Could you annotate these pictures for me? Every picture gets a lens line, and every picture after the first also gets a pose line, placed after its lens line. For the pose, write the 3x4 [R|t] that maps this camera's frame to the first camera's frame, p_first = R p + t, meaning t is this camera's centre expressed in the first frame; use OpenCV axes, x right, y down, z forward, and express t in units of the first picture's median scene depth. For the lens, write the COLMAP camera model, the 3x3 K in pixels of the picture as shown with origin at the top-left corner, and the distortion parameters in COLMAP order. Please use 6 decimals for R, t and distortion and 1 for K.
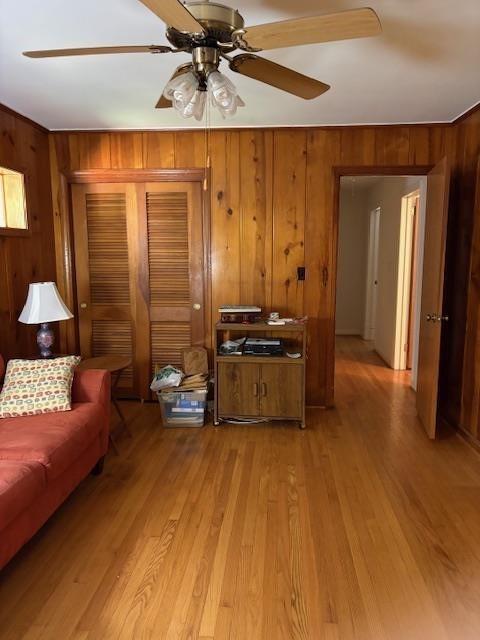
lens RADIAL K [[482.9, 0, 239.5], [0, 482.9, 321.2], [0, 0, 1]] dist [0.039023, -0.038926]
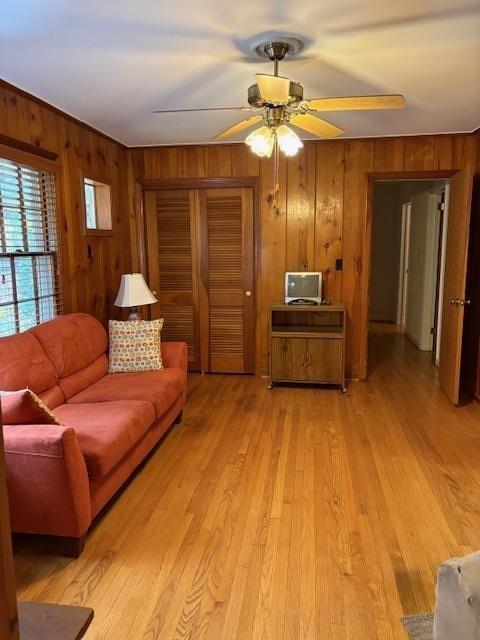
lens RADIAL K [[482.9, 0, 238.6], [0, 482.9, 323.6], [0, 0, 1]] dist [0.039023, -0.038926]
pose [[0.997626, 0.000070, -0.068858, -0.041236], [0.001840, 0.999615, 0.027673, 0.014018], [0.068833, -0.027734, 0.997243, -0.226367]]
